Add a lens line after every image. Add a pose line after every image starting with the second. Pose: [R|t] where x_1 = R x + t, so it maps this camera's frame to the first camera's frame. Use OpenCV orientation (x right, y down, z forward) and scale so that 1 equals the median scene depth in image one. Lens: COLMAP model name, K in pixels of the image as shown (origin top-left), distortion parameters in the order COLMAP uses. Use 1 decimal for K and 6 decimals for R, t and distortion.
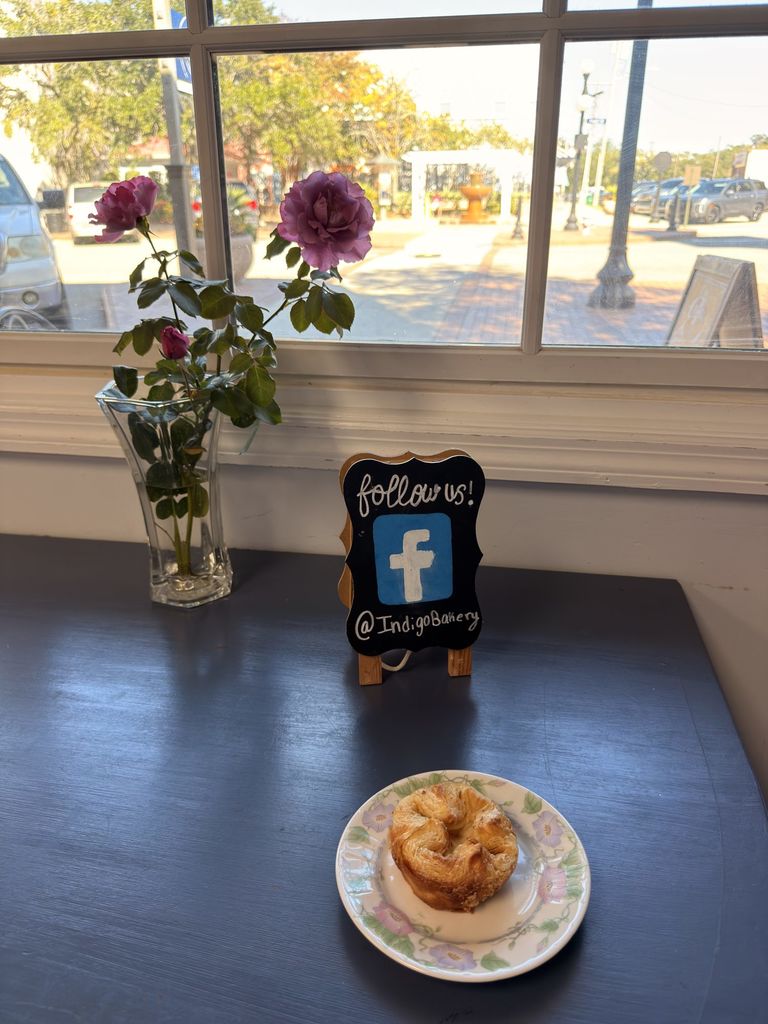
lens RADIAL K [[771.7, 0, 381.2], [0, 771.7, 482.8], [0, 0, 1]] dist [0.063389, -0.102027]
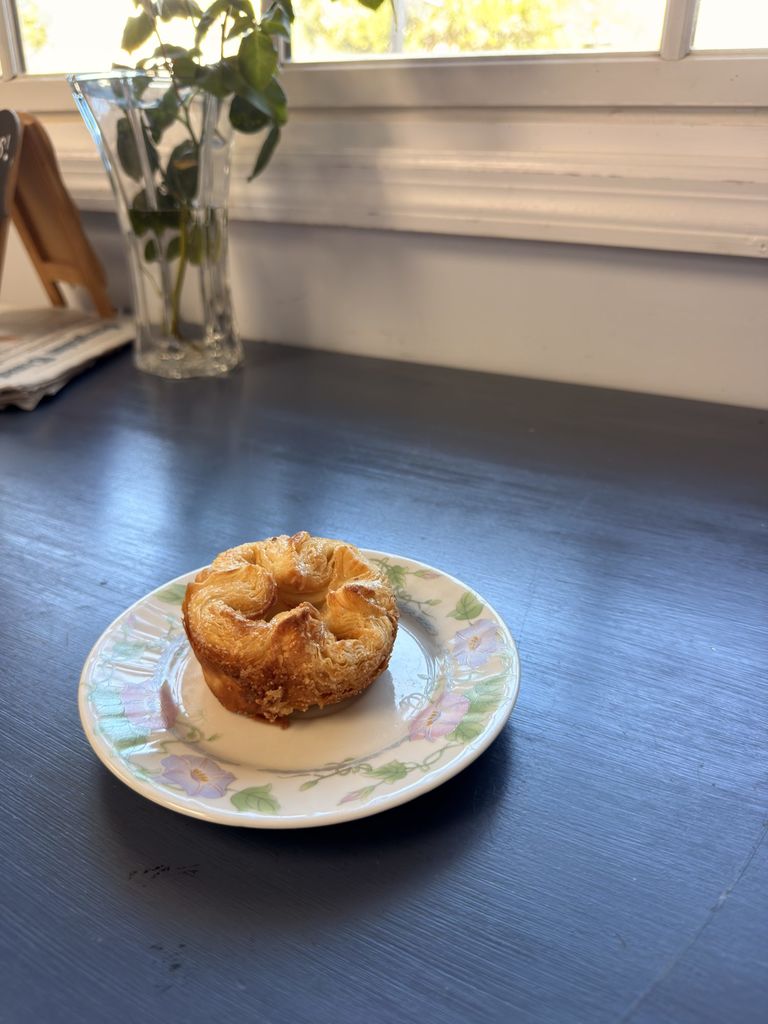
lens RADIAL K [[771.7, 0, 381.2], [0, 771.7, 482.8], [0, 0, 1]] dist [0.063389, -0.102027]
pose [[0.956695, 0.133616, -0.258616, 0.298741], [-0.123307, 0.990801, 0.055756, 0.327394], [0.263687, -0.021452, 0.964370, 0.468404]]
